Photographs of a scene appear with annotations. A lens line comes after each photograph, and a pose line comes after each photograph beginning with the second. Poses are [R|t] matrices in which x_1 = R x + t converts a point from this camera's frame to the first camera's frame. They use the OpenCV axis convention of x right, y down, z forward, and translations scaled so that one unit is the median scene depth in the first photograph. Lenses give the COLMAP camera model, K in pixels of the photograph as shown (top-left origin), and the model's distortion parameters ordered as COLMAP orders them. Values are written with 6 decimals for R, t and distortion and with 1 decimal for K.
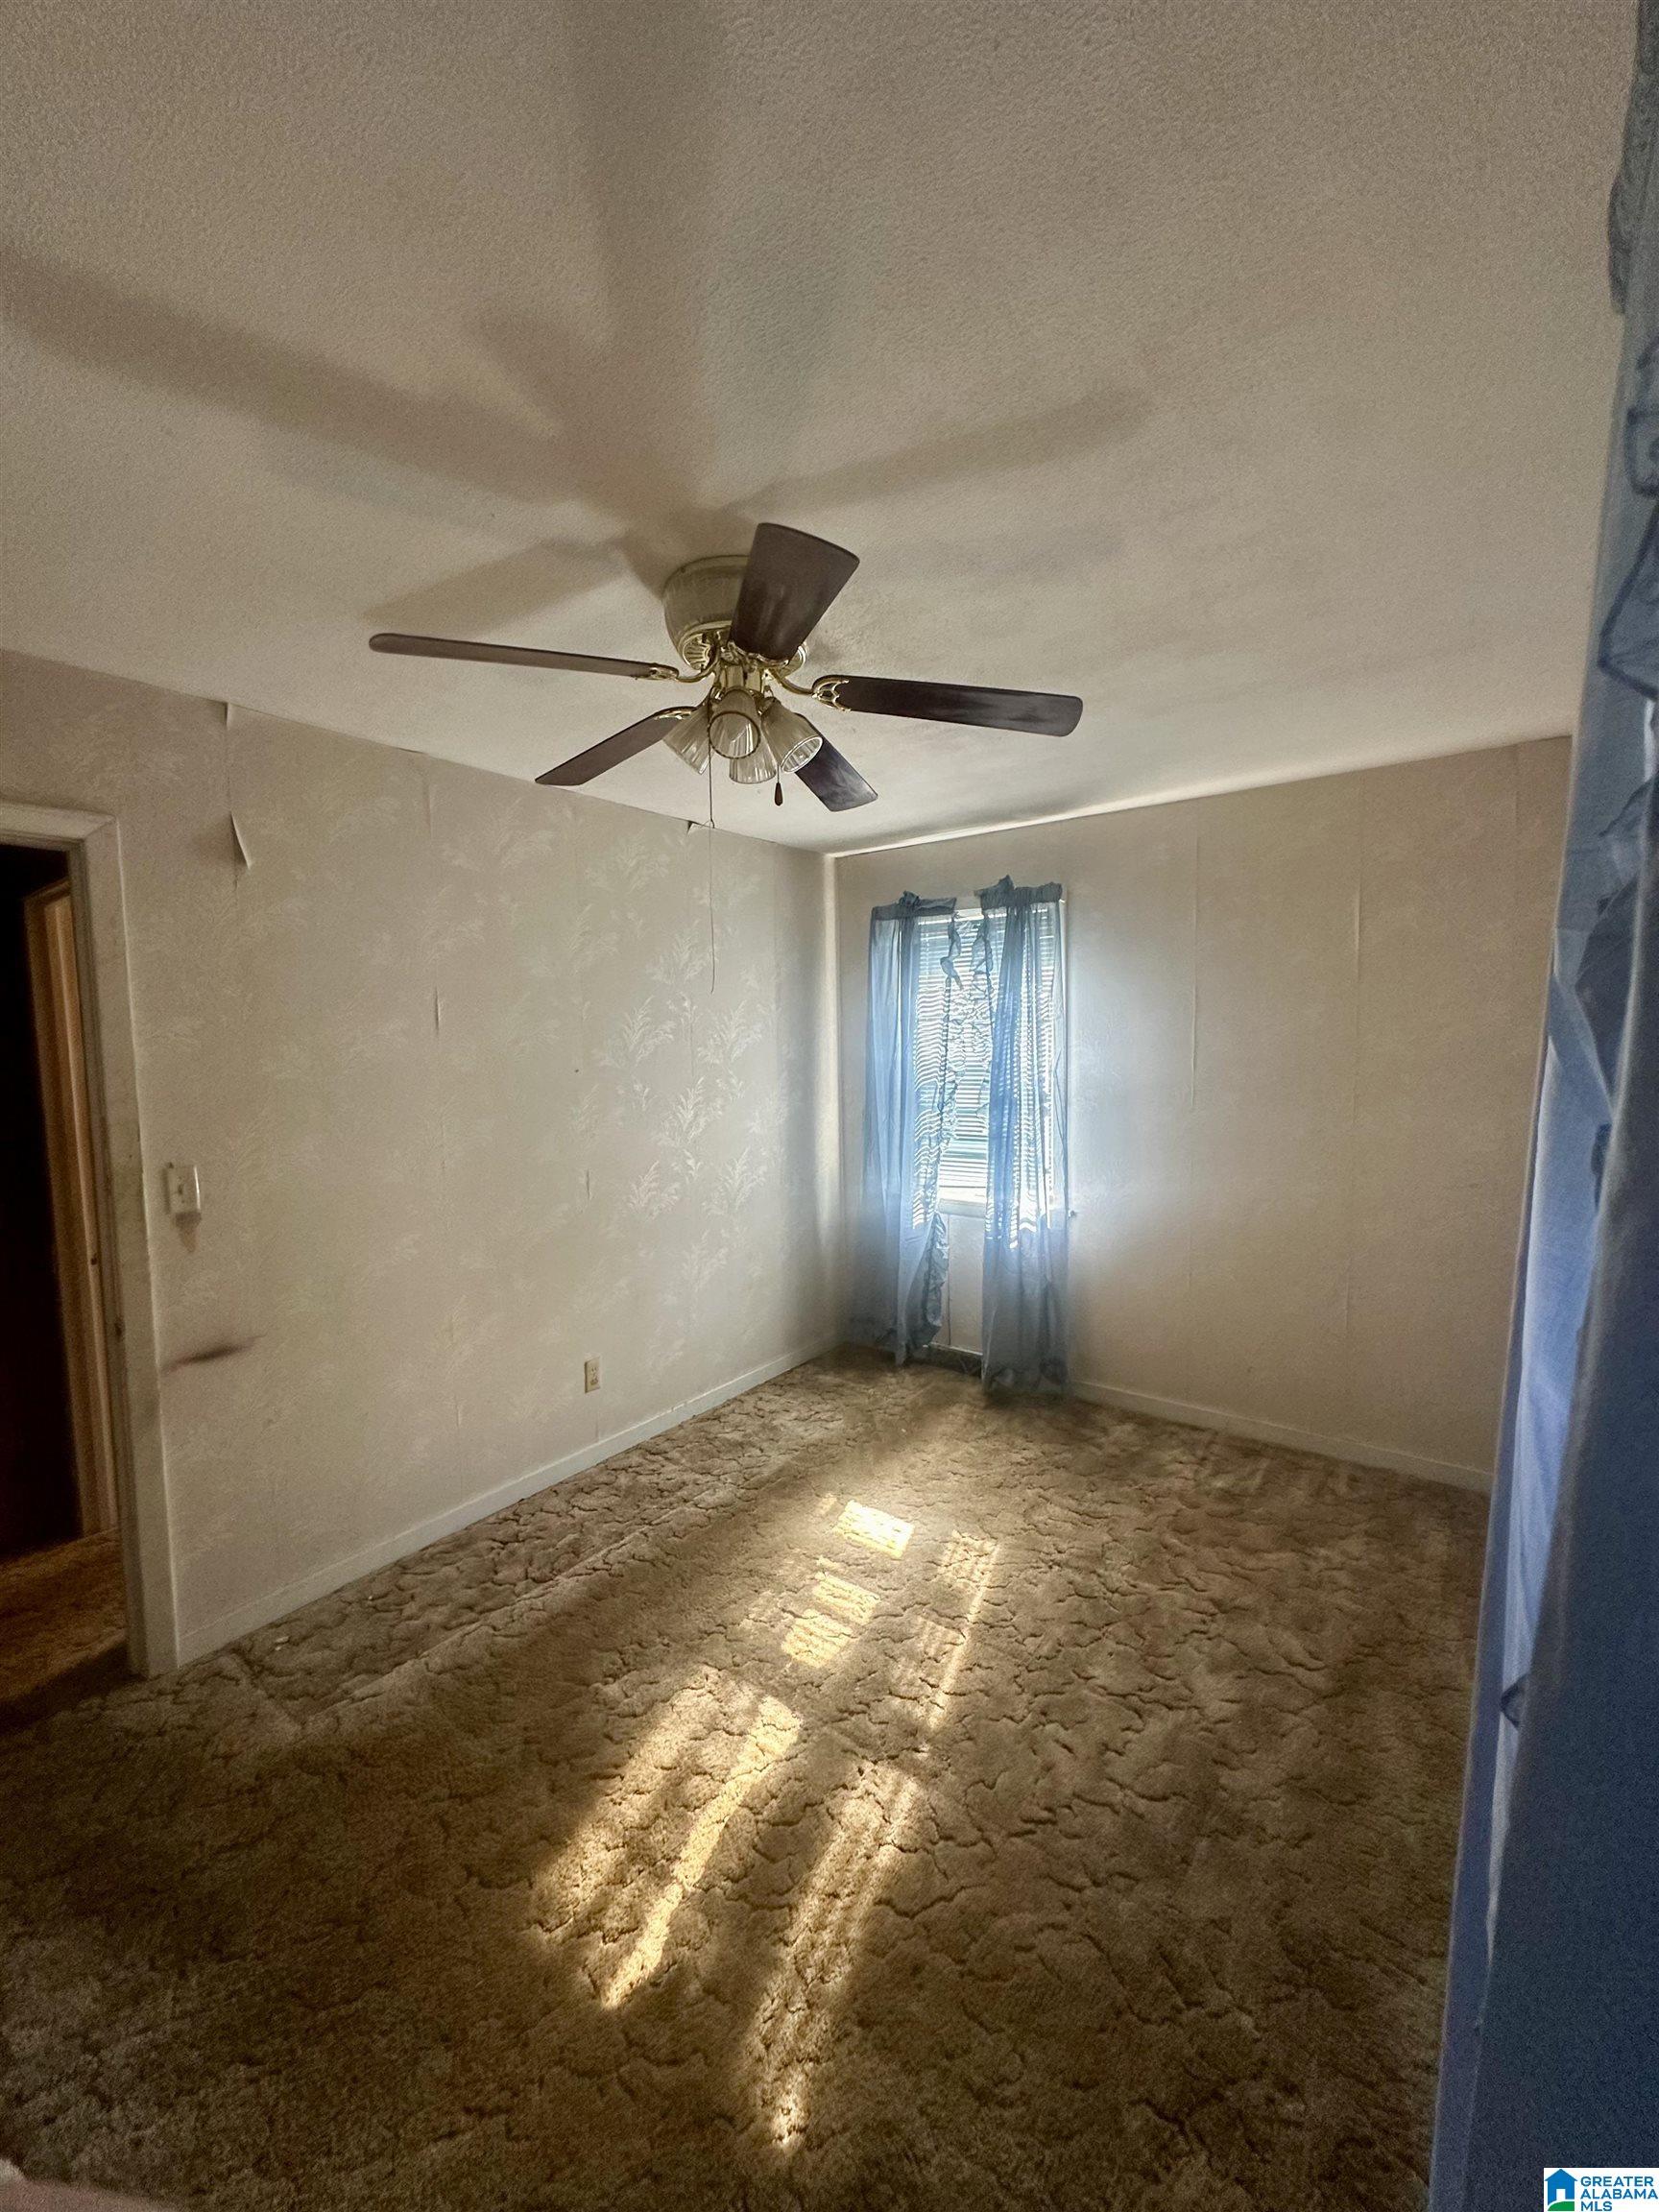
lens RADIAL K [[882.1, 0, 826.9], [0, 882.1, 1113.8], [0, 0, 1]] dist [0.002488, 0.001004]
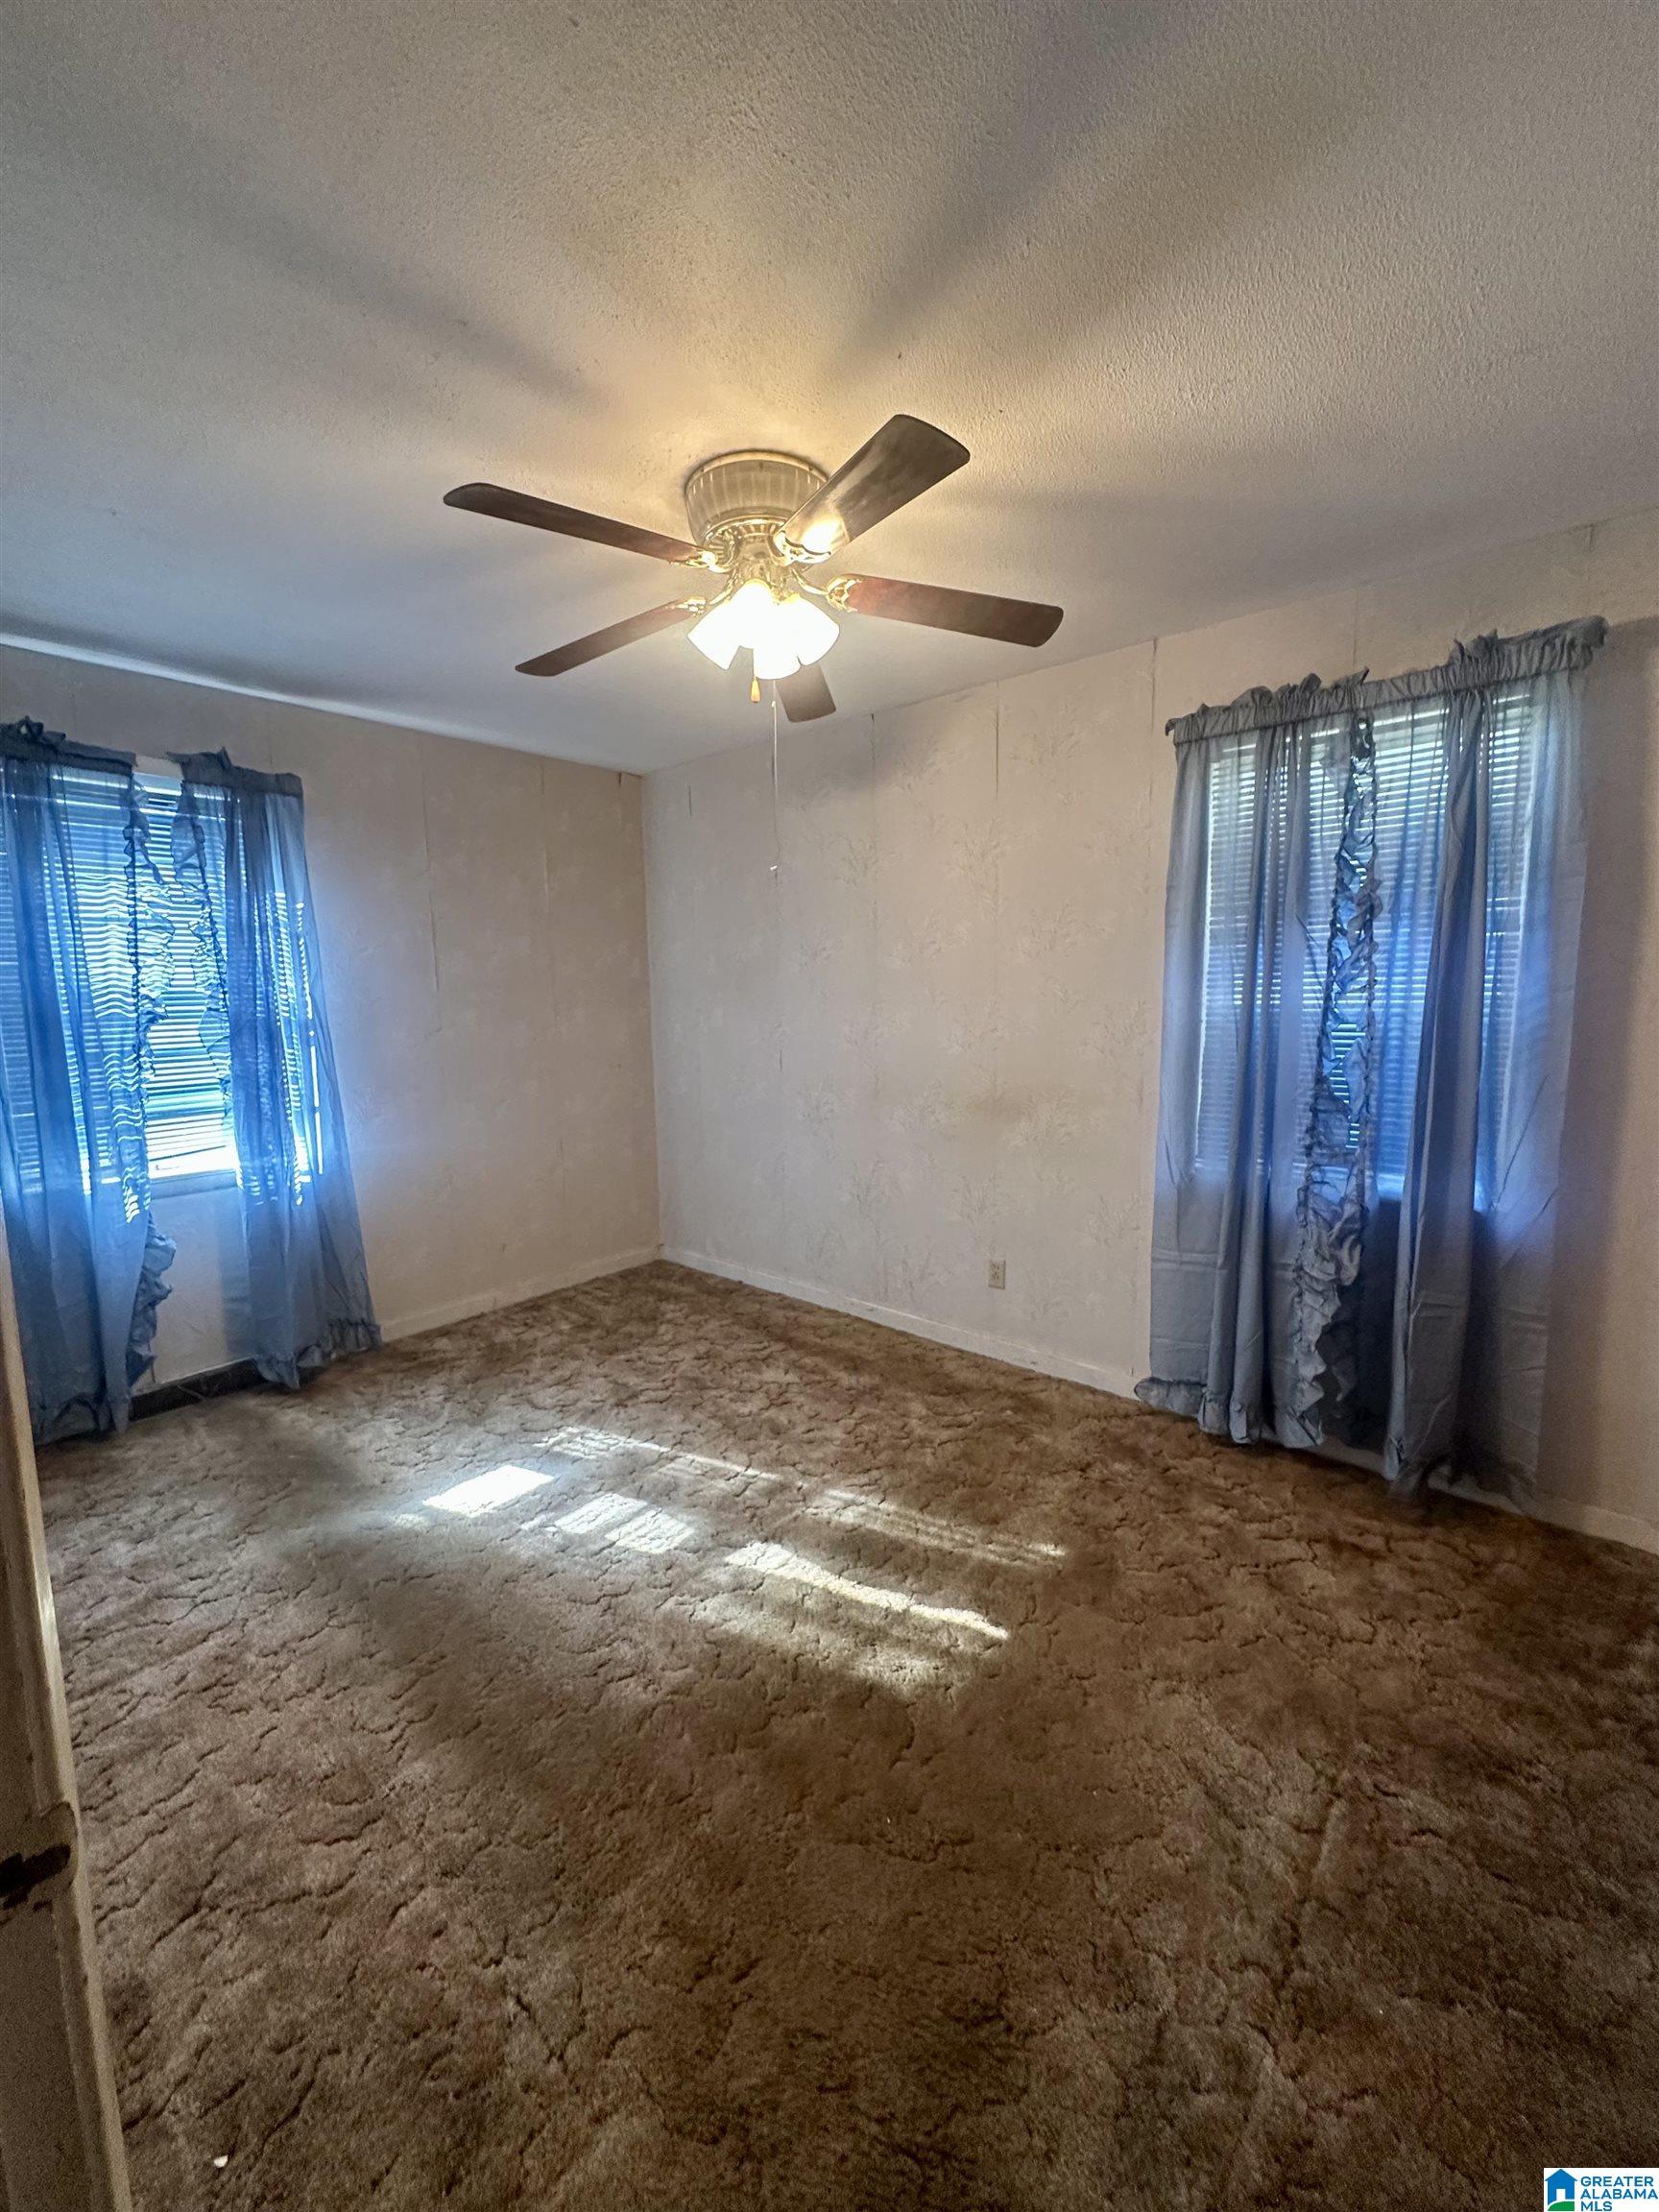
lens RADIAL K [[882.1, 0, 827.5], [0, 882.1, 1105.1], [0, 0, 1]] dist [0.002488, 0.001004]
pose [[0.067280, -0.114823, 0.991105, -0.747087], [0.095763, 0.989513, 0.108138, 0.017962], [-0.993128, 0.087635, 0.077571, 0.541785]]
